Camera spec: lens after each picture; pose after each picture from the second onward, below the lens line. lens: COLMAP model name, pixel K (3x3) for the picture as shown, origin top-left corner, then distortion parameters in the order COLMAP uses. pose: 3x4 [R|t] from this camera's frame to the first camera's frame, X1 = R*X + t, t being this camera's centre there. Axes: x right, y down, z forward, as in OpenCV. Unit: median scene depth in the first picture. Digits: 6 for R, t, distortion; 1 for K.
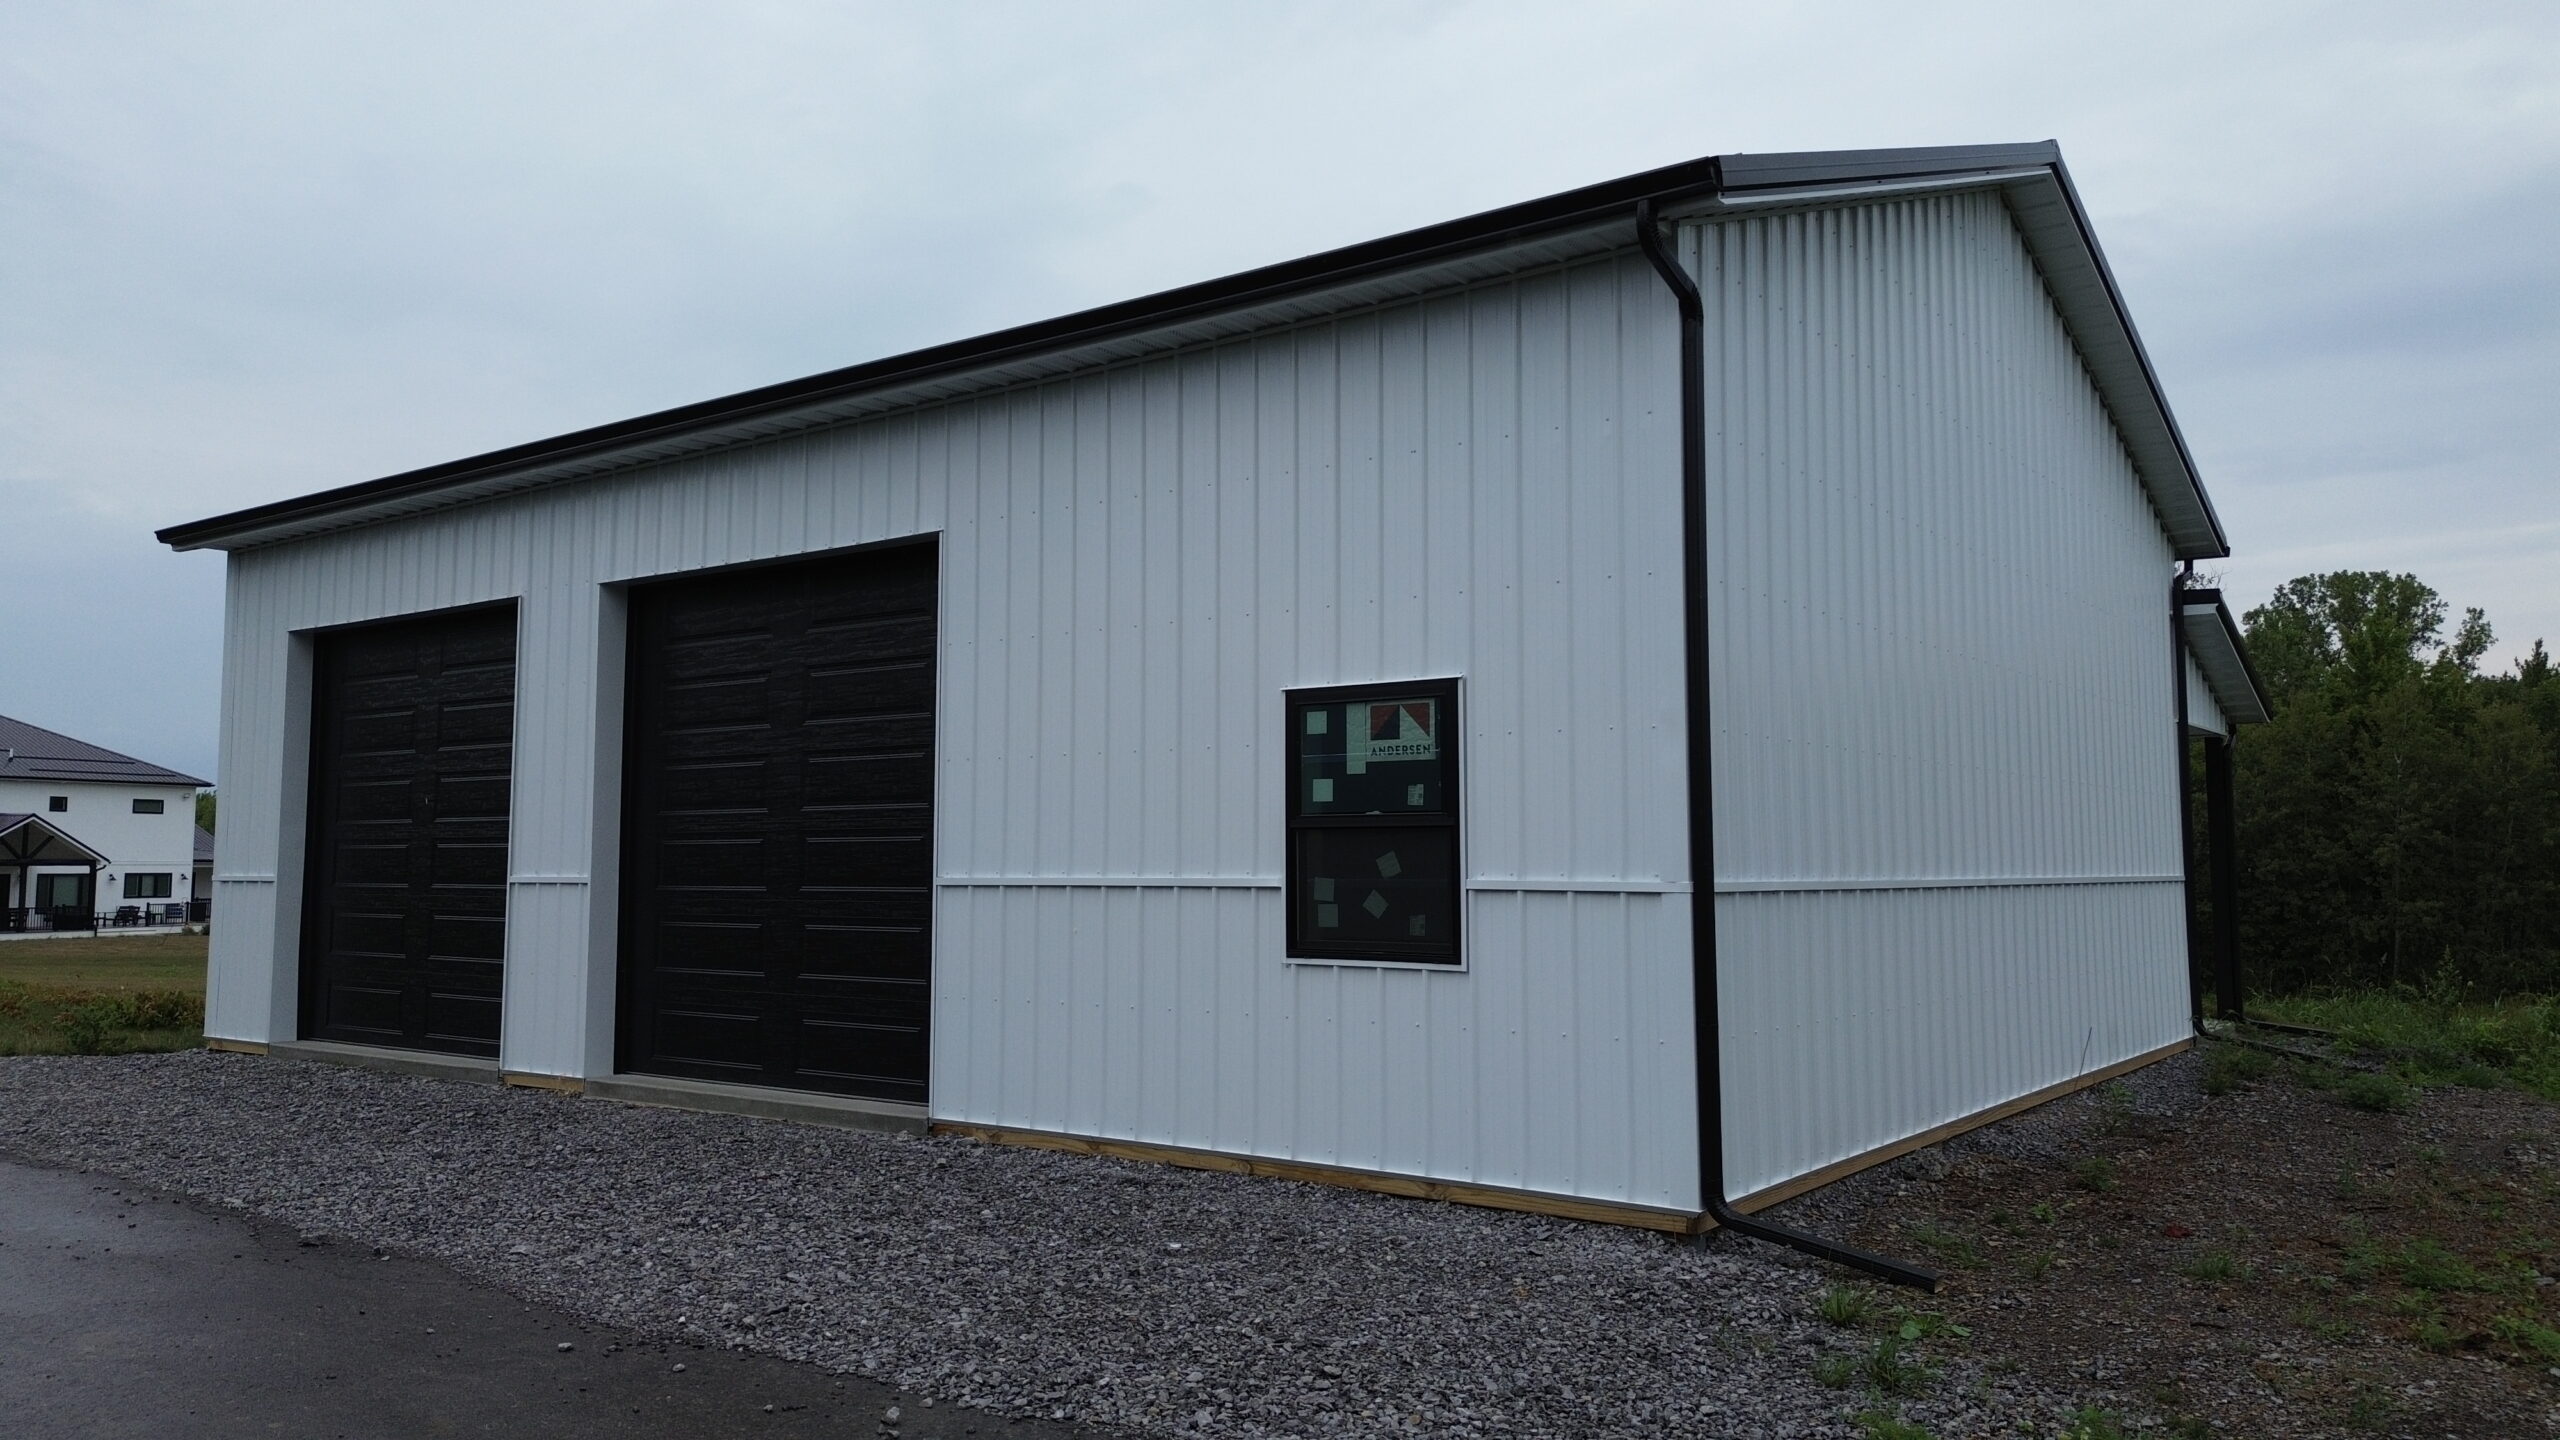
lens RADIAL K [[1818.2, 0, 1283.3], [0, 1818.2, 719.5], [0, 0, 1]] dist [0.039258, -0.001409]
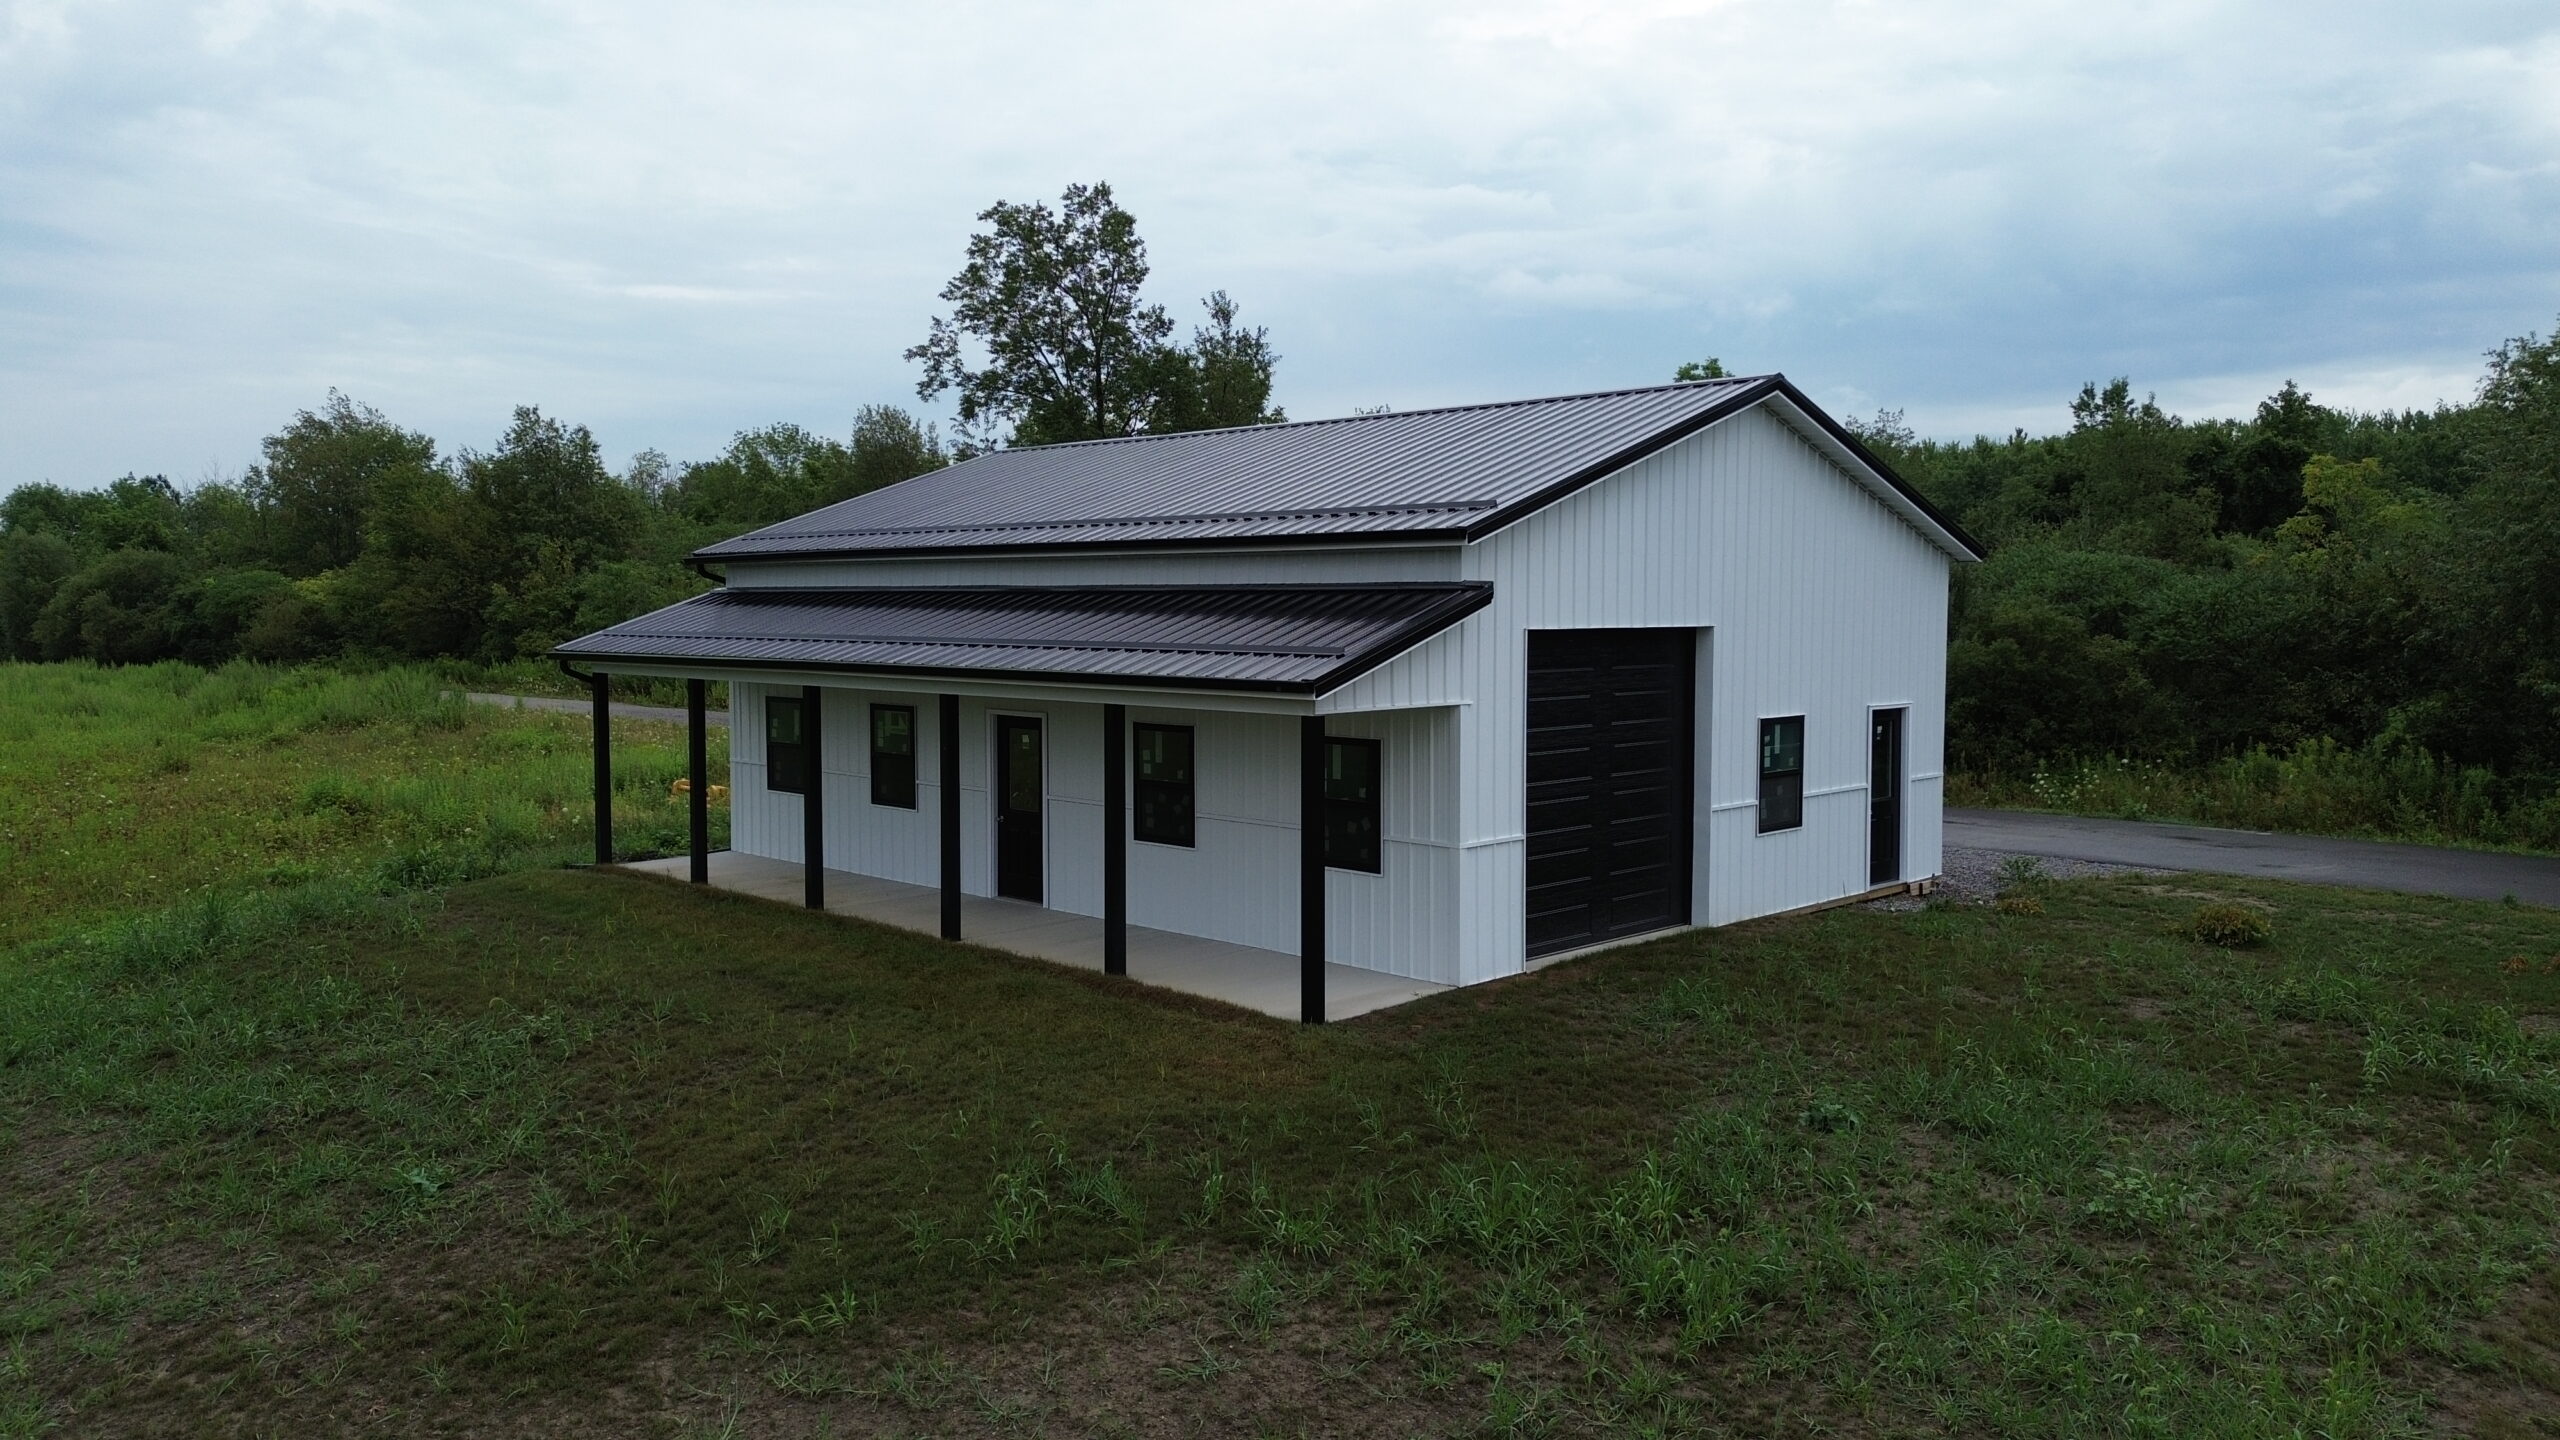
lens RADIAL K [[1807.7, 0, 1280.0], [0, 1807.7, 720.0], [0, 0, 1]] dist [0.072381, -0.067133]
pose [[0.132839, -0.059630, 0.989342, -2.428713], [-0.081765, 0.994127, 0.070896, -0.132050], [-0.987759, -0.090311, 0.127183, 1.347074]]
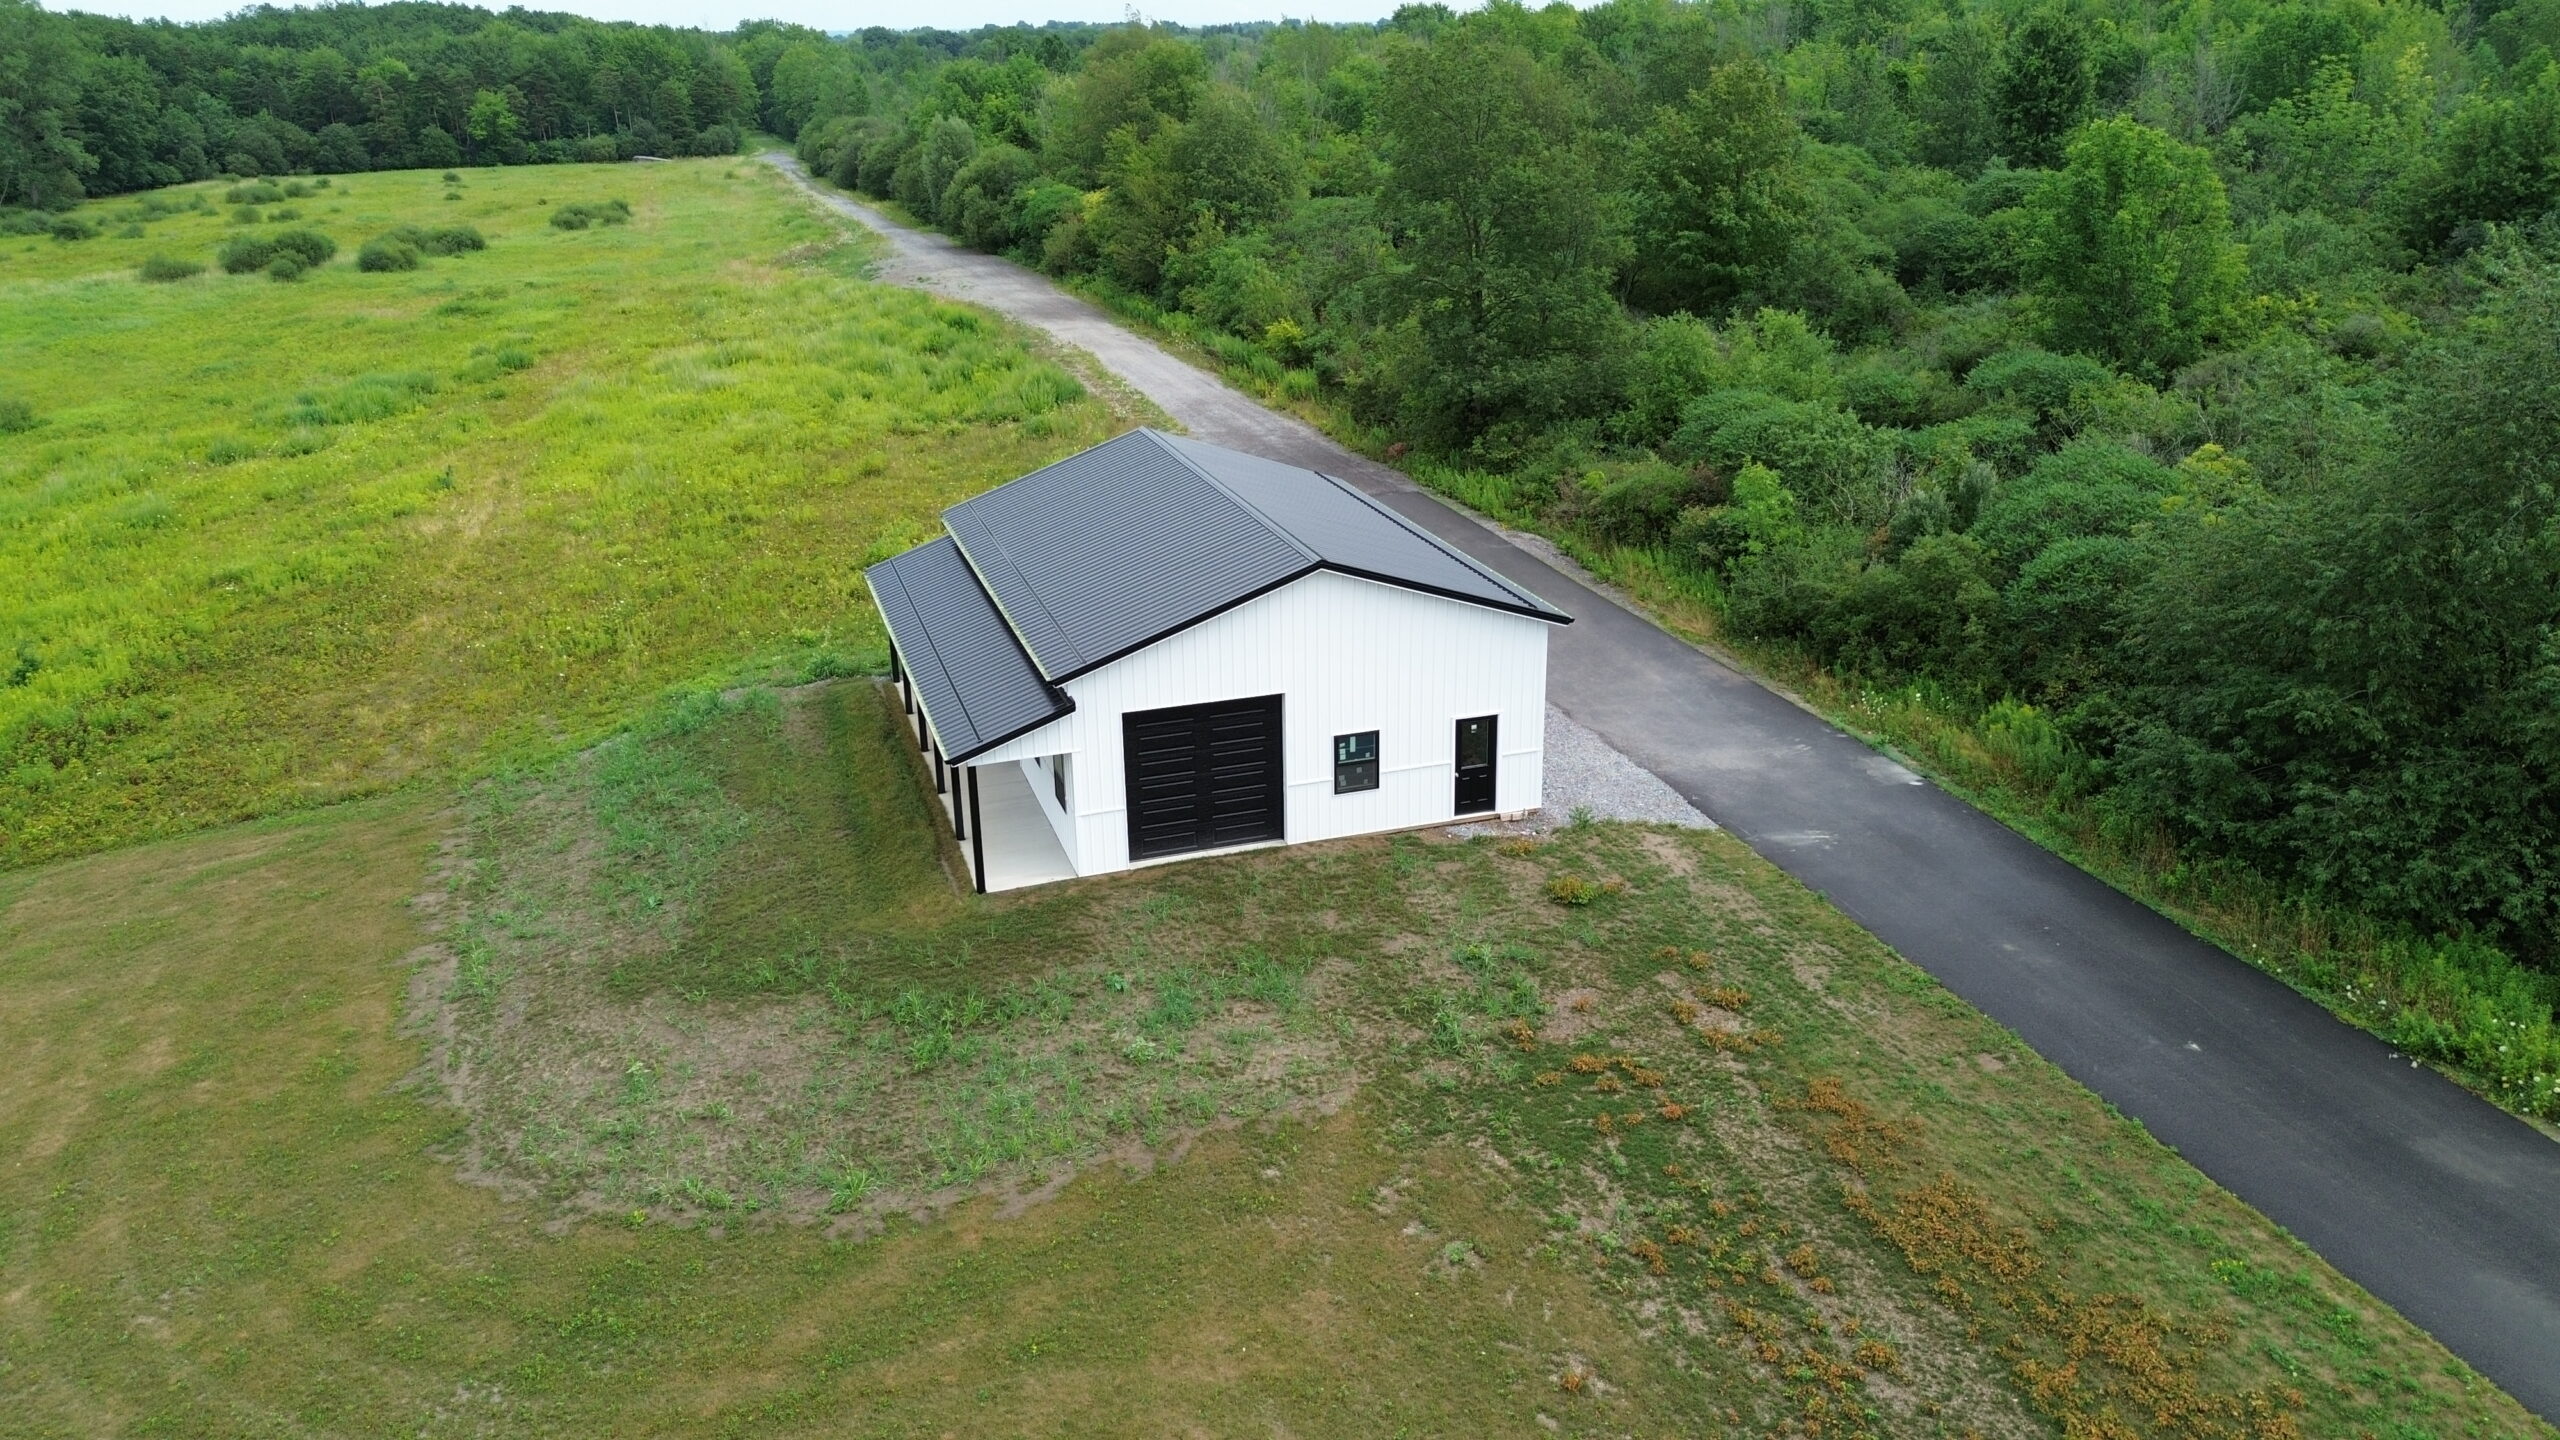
lens RADIAL K [[1807.7, 0, 1280.0], [0, 1807.7, 720.0], [0, 0, 1]] dist [0.072381, -0.067133]
pose [[0.573950, -0.290202, 0.765744, -3.281237], [-0.052449, 0.920152, 0.388032, -1.675493], [-0.817209, -0.262874, 0.512900, -1.017259]]
